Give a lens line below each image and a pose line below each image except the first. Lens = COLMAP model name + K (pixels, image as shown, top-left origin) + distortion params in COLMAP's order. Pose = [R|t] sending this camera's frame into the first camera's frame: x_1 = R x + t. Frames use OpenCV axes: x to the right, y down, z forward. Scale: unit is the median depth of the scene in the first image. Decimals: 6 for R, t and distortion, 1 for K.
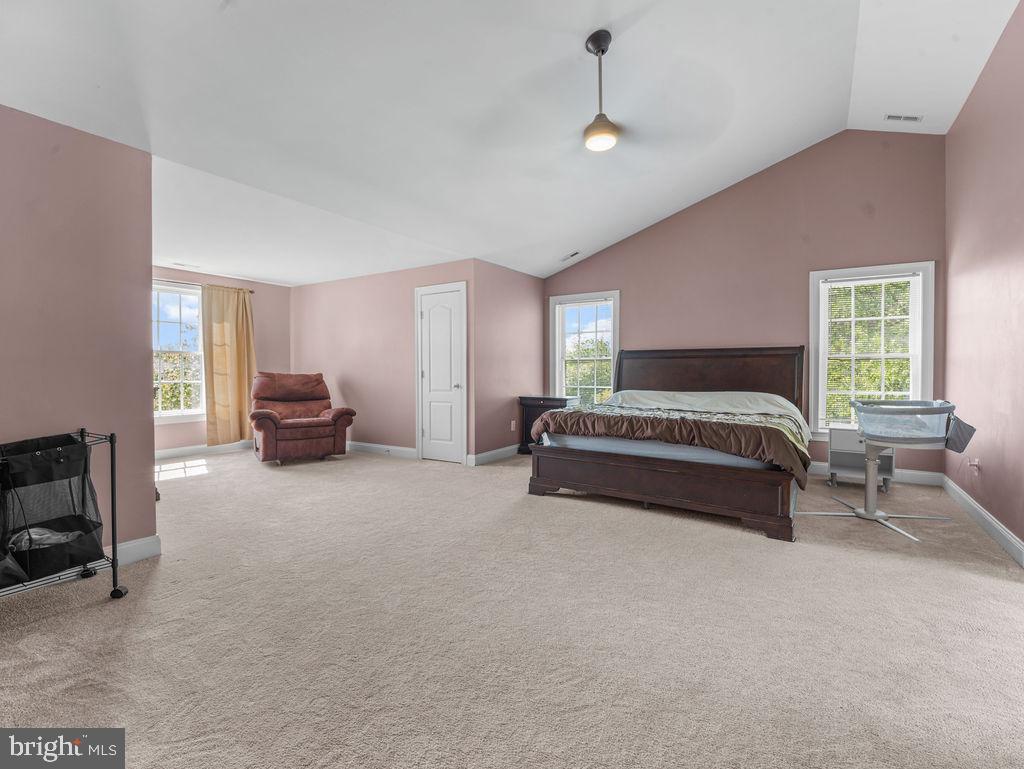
lens RADIAL K [[480.1, 0, 492.6], [0, 480.1, 388.8], [0, 0, 1]] dist [-0.002335, -0.001201]
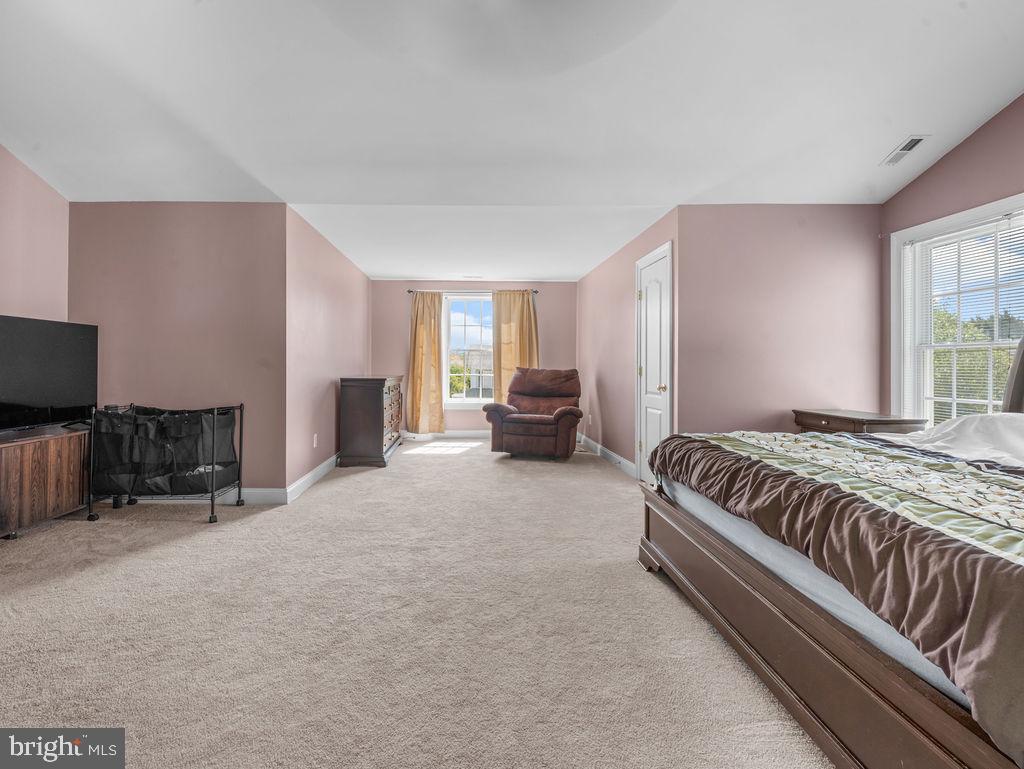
lens RADIAL K [[485.4, 0, 511.9], [0, 485.4, 364.9], [0, 0, 1]] dist [0.018525, -0.000129]
pose [[0.568412, 0.000627, -0.822744, 0.382566], [-0.046840, 0.998402, -0.031599, -0.005437], [0.821410, 0.056499, 0.567533, 0.381159]]
